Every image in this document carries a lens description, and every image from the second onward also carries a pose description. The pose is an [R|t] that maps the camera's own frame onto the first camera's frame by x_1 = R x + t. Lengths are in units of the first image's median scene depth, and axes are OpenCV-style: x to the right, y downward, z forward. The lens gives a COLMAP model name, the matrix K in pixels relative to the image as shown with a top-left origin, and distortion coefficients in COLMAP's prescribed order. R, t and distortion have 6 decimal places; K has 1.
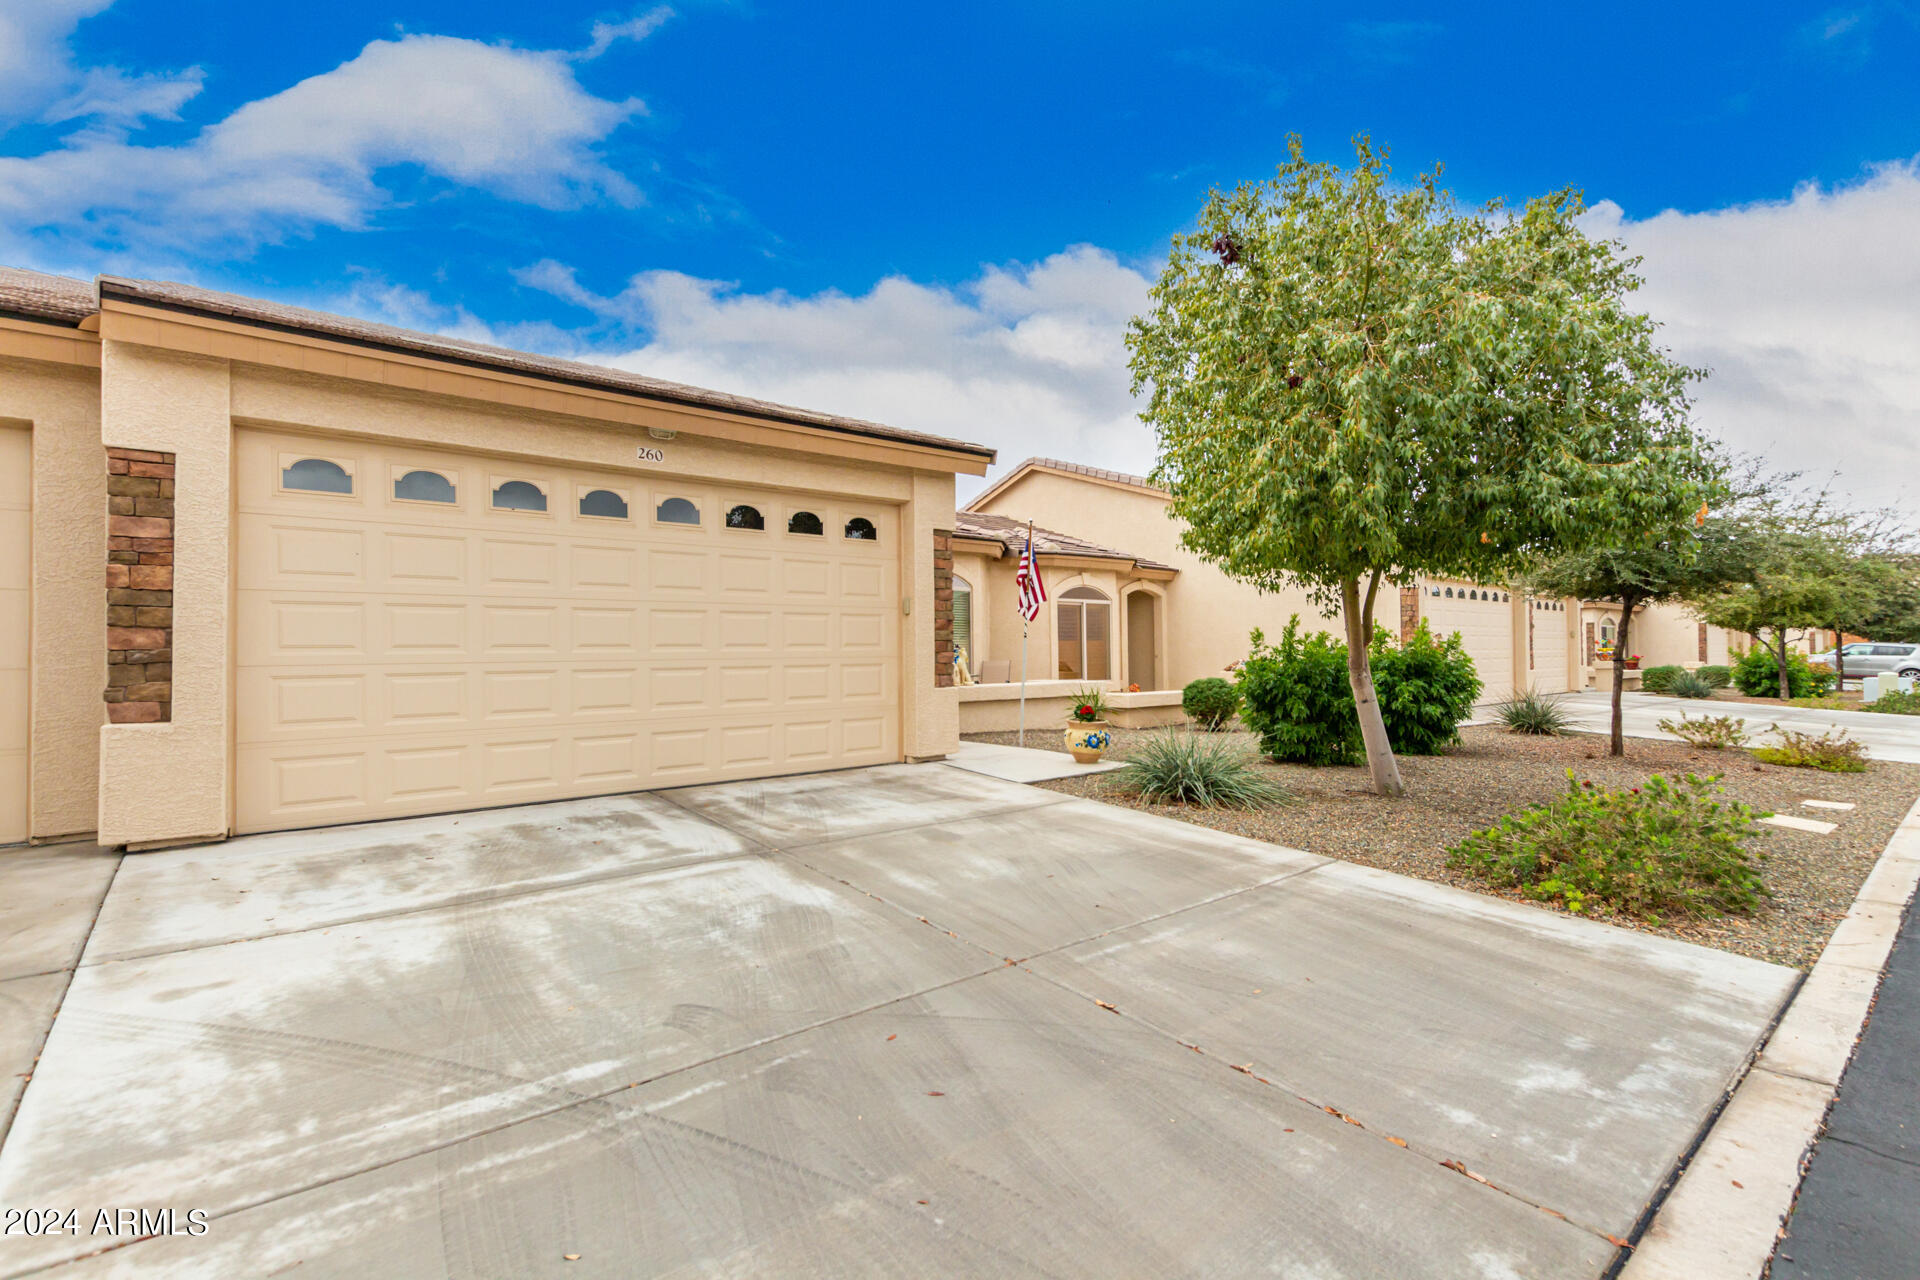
lens RADIAL K [[876.0, 0, 970.7], [0, 876.0, 646.9], [0, 0, 1]] dist [0.001042, 0.000272]
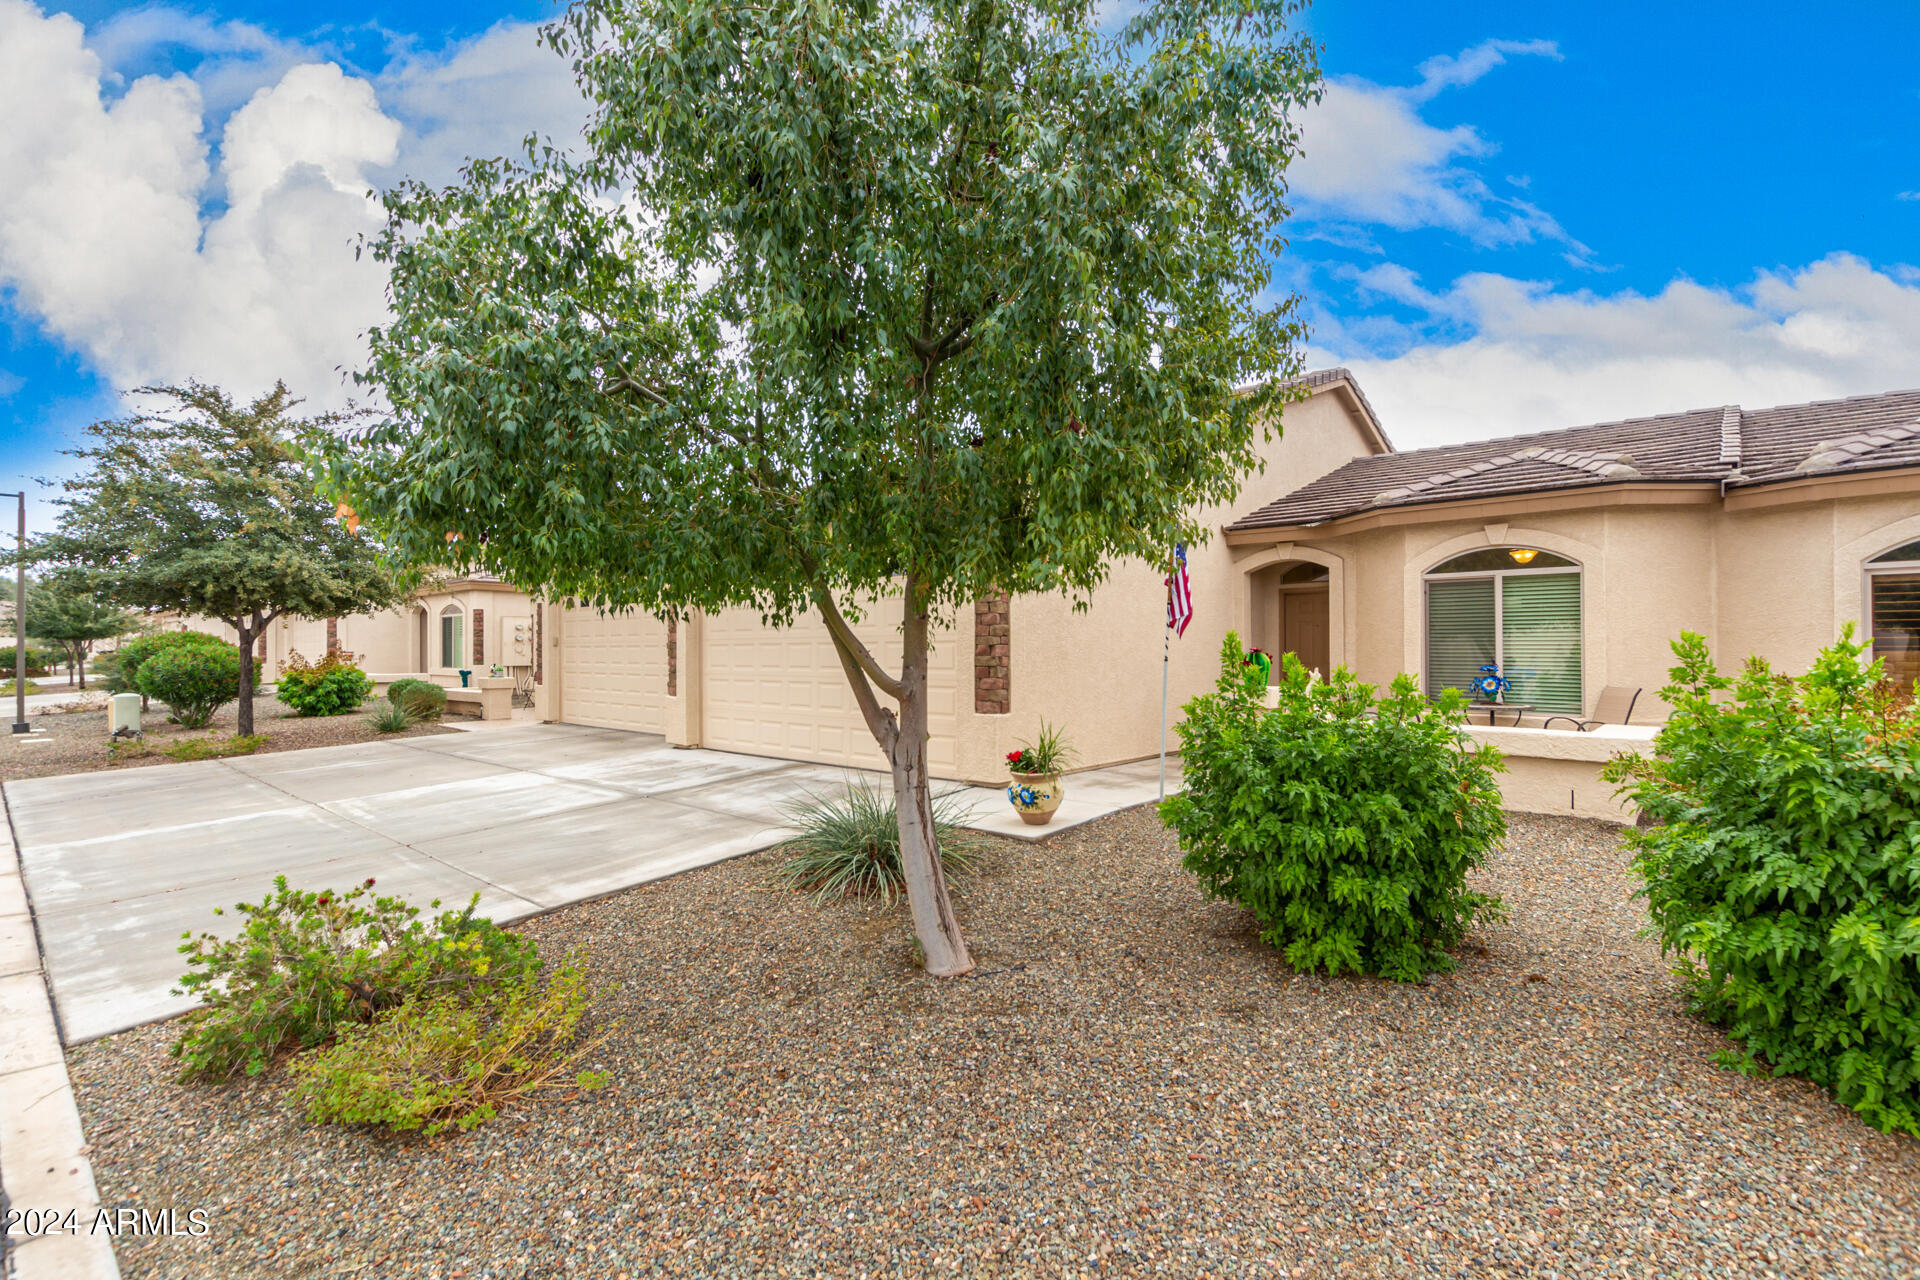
lens RADIAL K [[876.0, 0, 970.7], [0, 876.0, 646.9], [0, 0, 1]] dist [0.001042, 0.000272]
pose [[0.999981, -0.001645, 0.005896, -1.057092], [0.001631, 0.999996, 0.002245, 0.070050], [-0.005900, -0.002235, 0.999980, -0.181563]]
